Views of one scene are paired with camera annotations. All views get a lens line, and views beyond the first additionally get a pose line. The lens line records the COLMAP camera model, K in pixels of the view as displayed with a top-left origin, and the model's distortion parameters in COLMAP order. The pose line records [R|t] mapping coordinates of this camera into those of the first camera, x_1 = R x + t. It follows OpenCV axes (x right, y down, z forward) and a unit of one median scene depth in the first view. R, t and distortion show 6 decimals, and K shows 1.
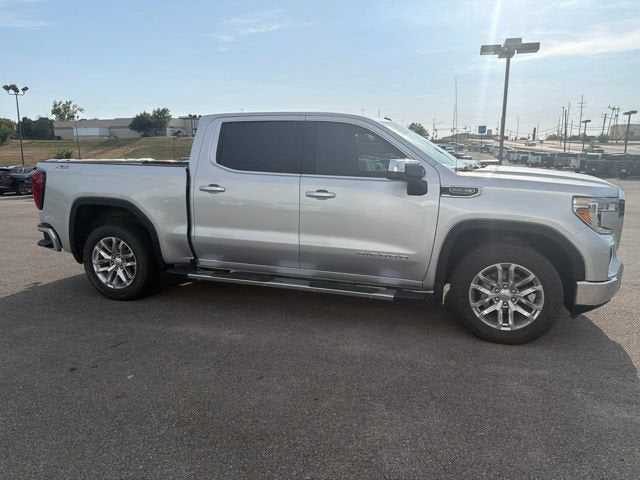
lens RADIAL K [[456.6, 0, 320.0], [0, 456.6, 240.0], [0, 0, 1]] dist [0.051457, -0.067041]
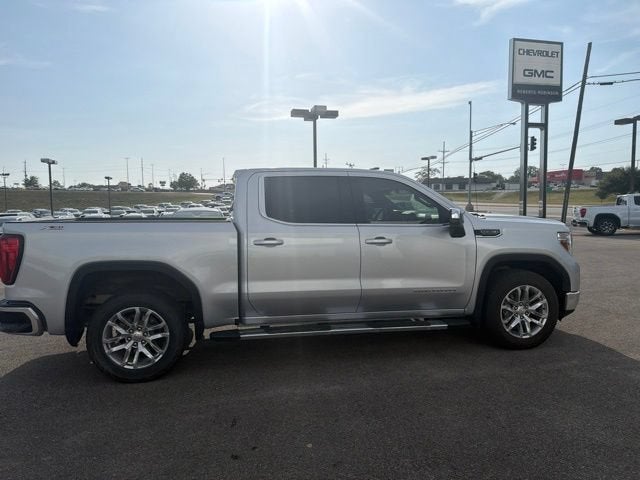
lens RADIAL K [[458.9, 0, 315.1], [0, 458.9, 234.4], [0, 0, 1]] dist [0.063603, -0.086928]
pose [[0.878895, -0.048767, 0.474515, -0.579894], [0.104152, 0.990378, -0.091126, -0.027340], [-0.465506, 0.129512, 0.875518, 0.084066]]
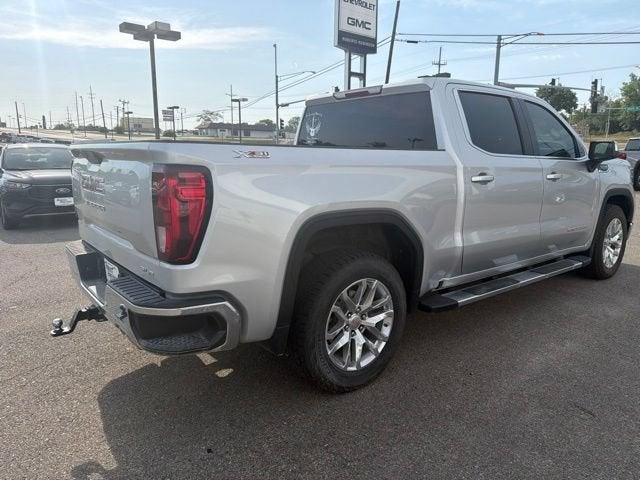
lens RADIAL K [[456.6, 0, 320.0], [0, 456.6, 240.0], [0, 0, 1]] dist [0.051457, -0.067041]
pose [[0.548178, -0.164051, 0.820115, -0.961383], [0.147617, 0.984158, 0.098195, -0.119466], [-0.823232, 0.067234, 0.563710, 0.754873]]
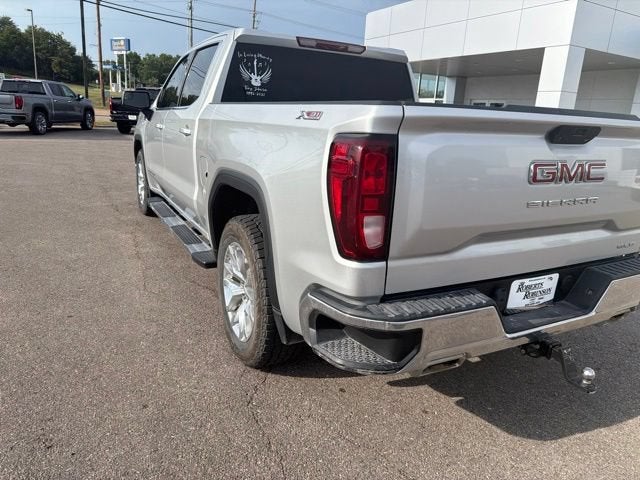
lens RADIAL K [[456.6, 0, 320.0], [0, 456.6, 240.0], [0, 0, 1]] dist [0.051457, -0.067041]
pose [[-0.723638, -0.232562, 0.649817, -0.753633], [0.056382, 0.918453, 0.391491, -0.289991], [-0.687873, 0.319936, -0.651515, 1.735216]]
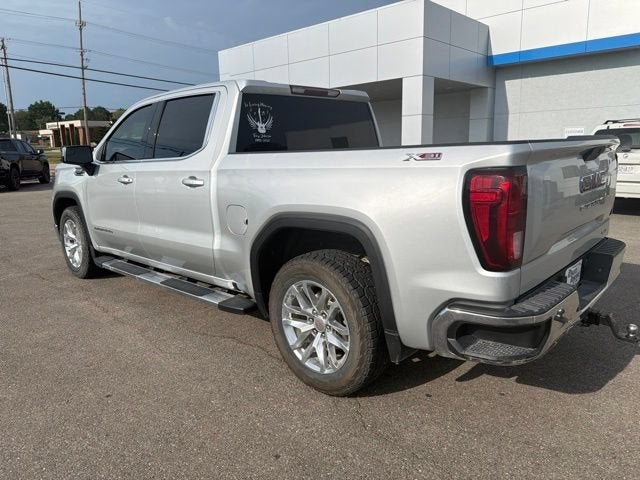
lens RADIAL K [[456.6, 0, 320.0], [0, 456.6, 240.0], [0, 0, 1]] dist [0.051457, -0.067041]
pose [[-0.908914, -0.070129, 0.411045, -0.571651], [0.090126, 0.929417, 0.357858, -0.331451], [-0.407128, 0.362308, -0.838439, 1.907430]]
